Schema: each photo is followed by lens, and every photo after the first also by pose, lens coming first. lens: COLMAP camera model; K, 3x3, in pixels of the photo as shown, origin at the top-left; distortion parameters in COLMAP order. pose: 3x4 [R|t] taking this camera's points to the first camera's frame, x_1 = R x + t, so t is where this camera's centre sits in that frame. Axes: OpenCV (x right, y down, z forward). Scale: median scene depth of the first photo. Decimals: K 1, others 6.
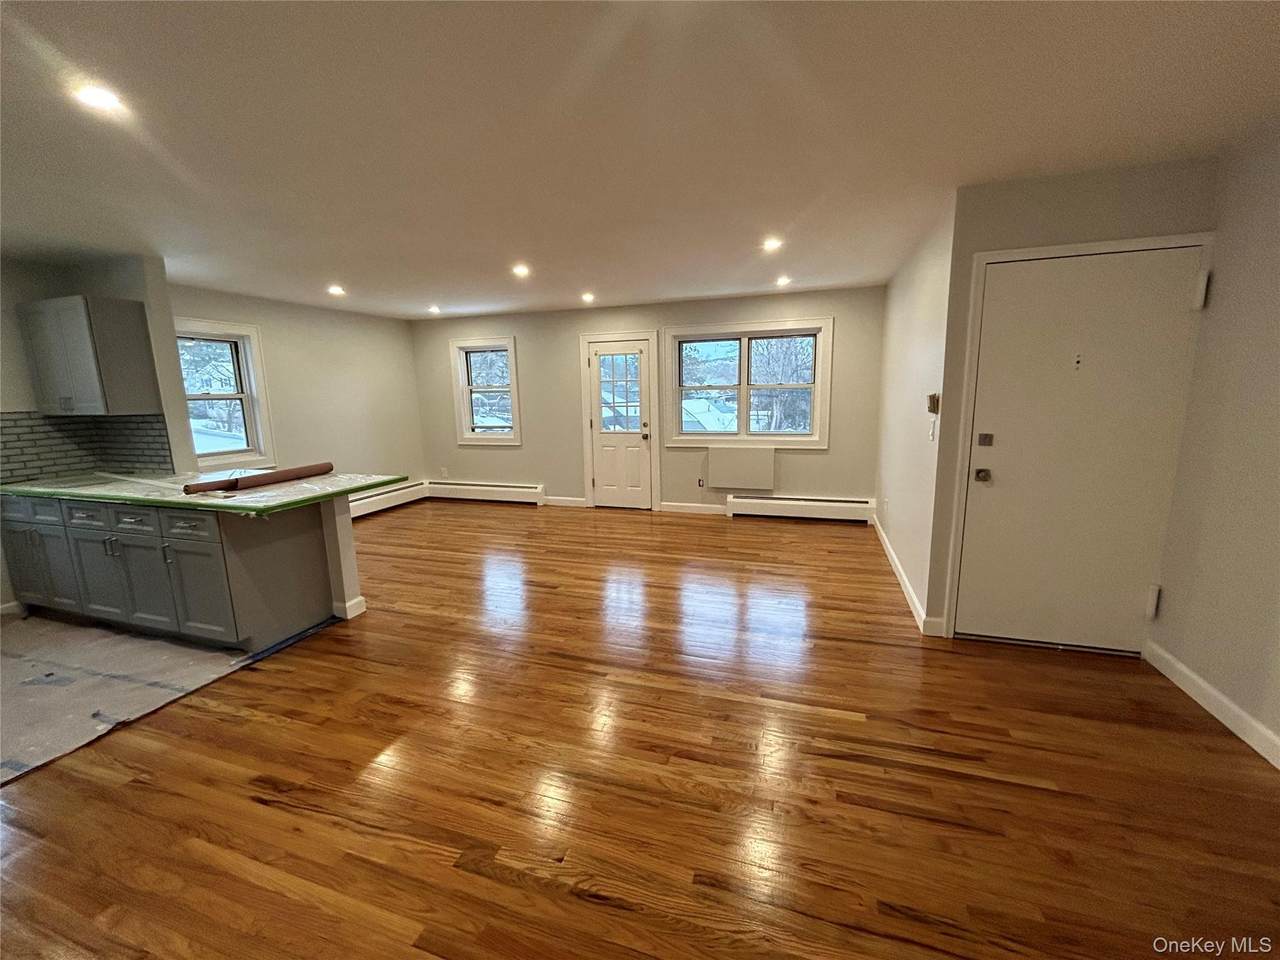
lens RADIAL K [[517.8, 0, 638.6], [0, 517.8, 478.7], [0, 0, 1]] dist [-0.000607, 0.000287]
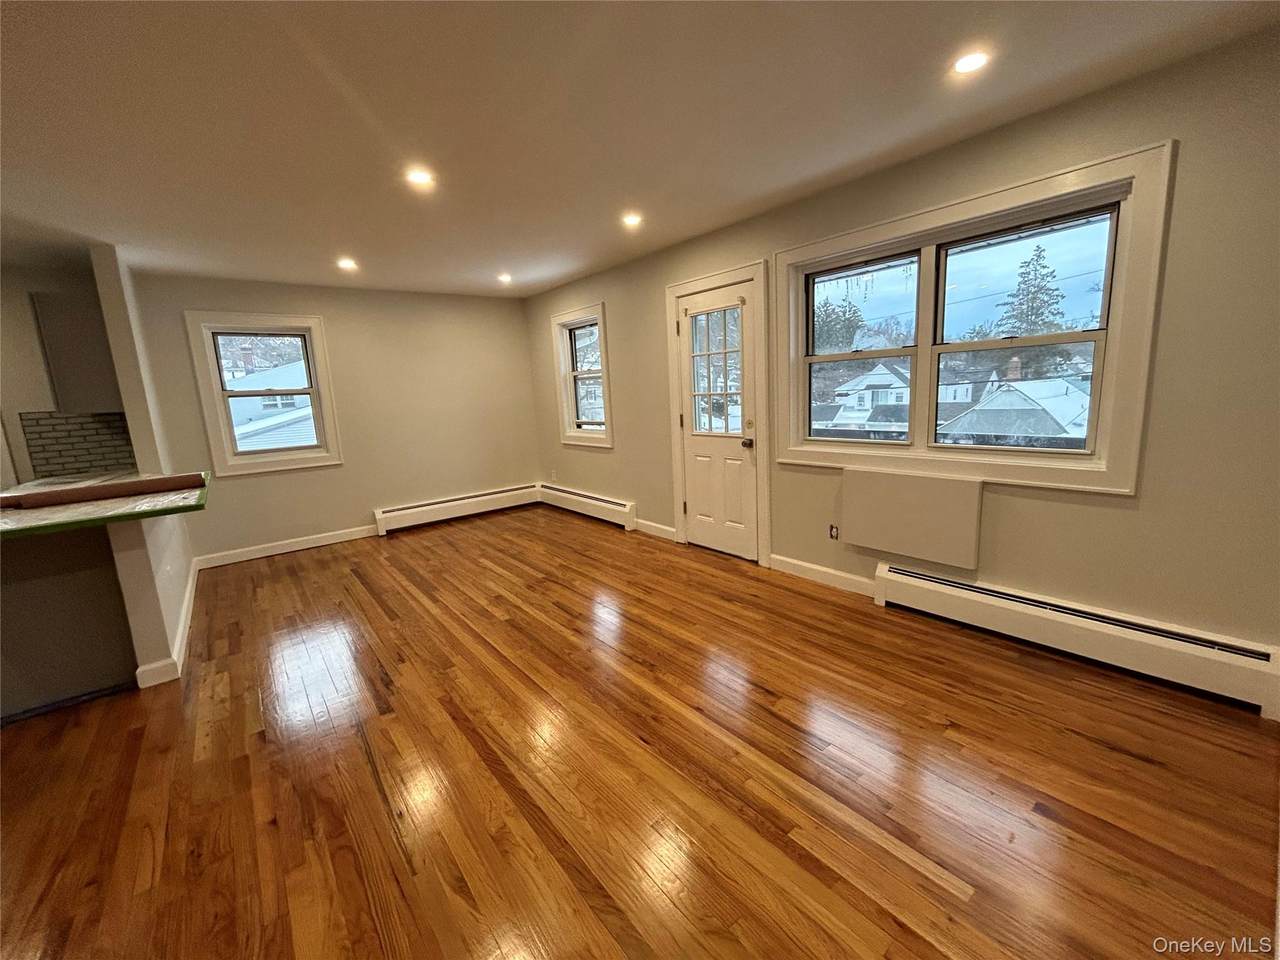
lens RADIAL K [[517.8, 0, 638.6], [0, 517.8, 478.7], [0, 0, 1]] dist [-0.000607, 0.000287]
pose [[0.838966, 0.071196, -0.539507, 0.291387], [-0.058366, 0.997458, 0.040866, -0.071318], [0.541045, -0.002796, 0.840989, 0.520969]]
